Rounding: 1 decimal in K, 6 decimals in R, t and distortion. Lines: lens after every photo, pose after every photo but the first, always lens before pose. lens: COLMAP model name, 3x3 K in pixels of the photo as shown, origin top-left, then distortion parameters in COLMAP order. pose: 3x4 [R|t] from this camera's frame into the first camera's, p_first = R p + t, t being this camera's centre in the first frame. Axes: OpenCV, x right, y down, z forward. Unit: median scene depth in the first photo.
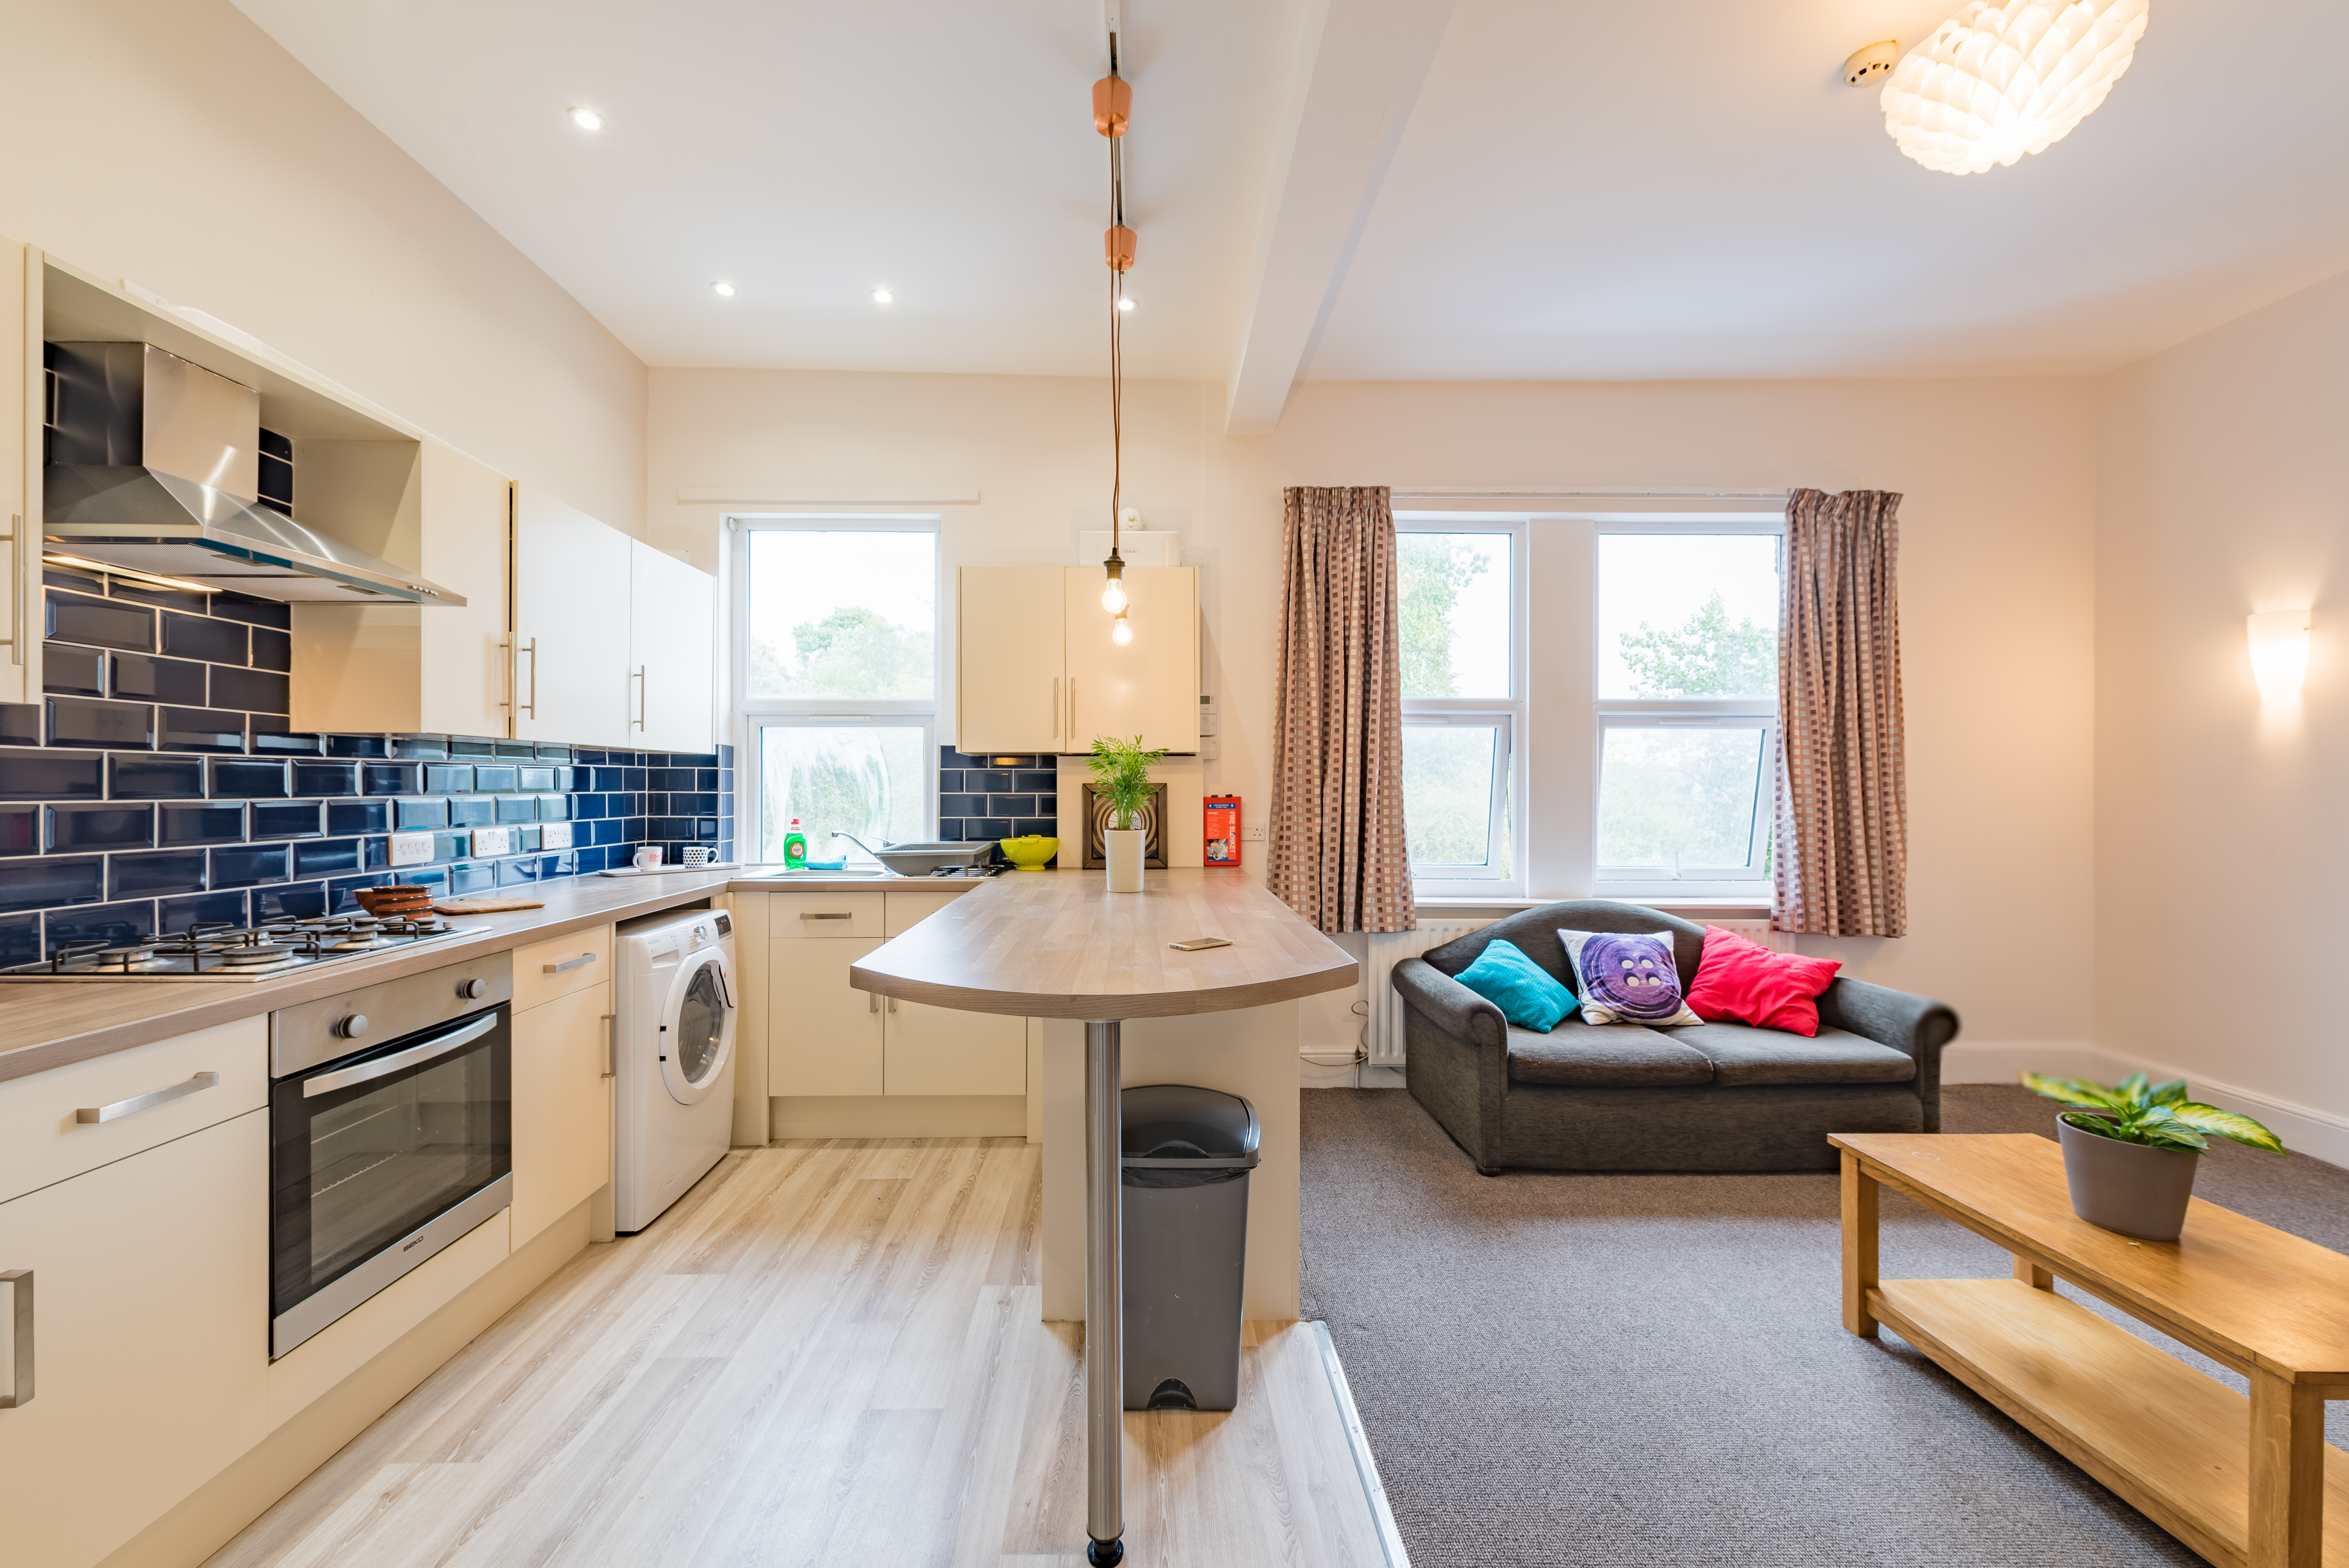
lens RADIAL K [[923.7, 0, 1163.6], [0, 923.7, 785.8], [0, 0, 1]] dist [0.004116, -0.000804]
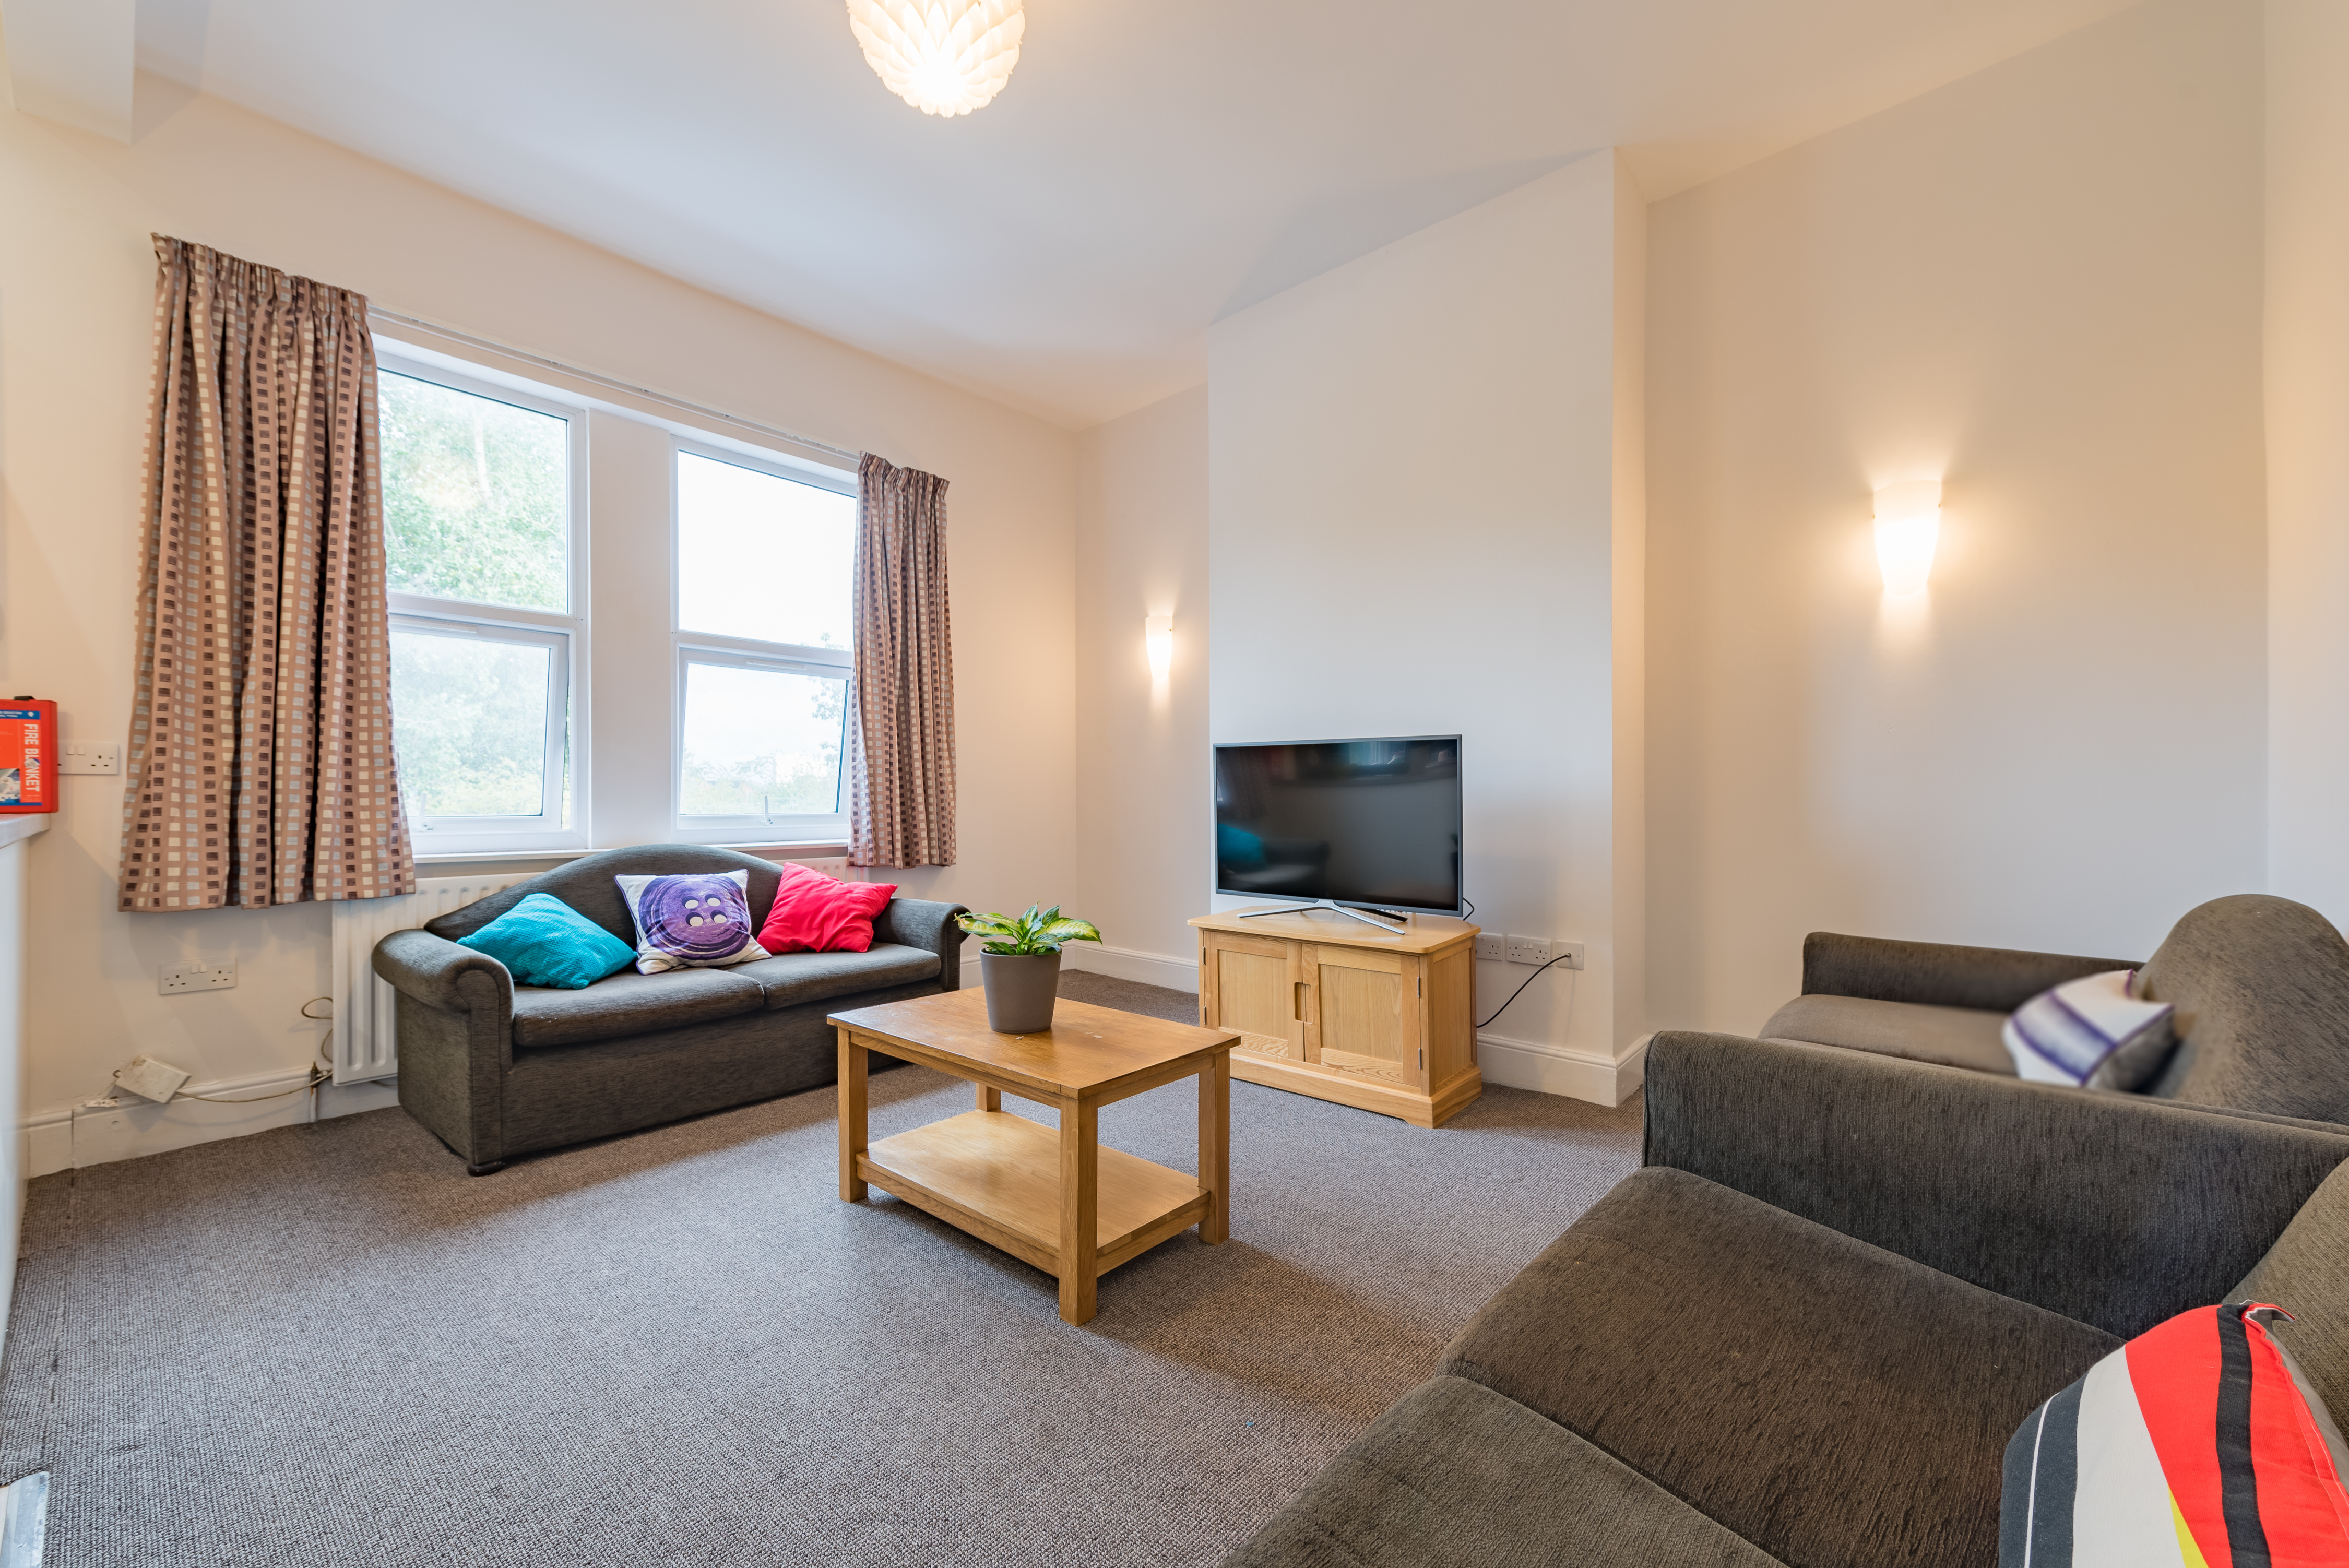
lens RADIAL K [[923.7, 0, 1177.0], [0, 923.7, 786.7], [0, 0, 1]] dist [0.004116, -0.000804]
pose [[0.663296, 0.004377, 0.748344, 0.121877], [0.000802, 0.999978, -0.006560, 0.076396], [-0.748356, 0.004952, 0.663278, 0.018296]]
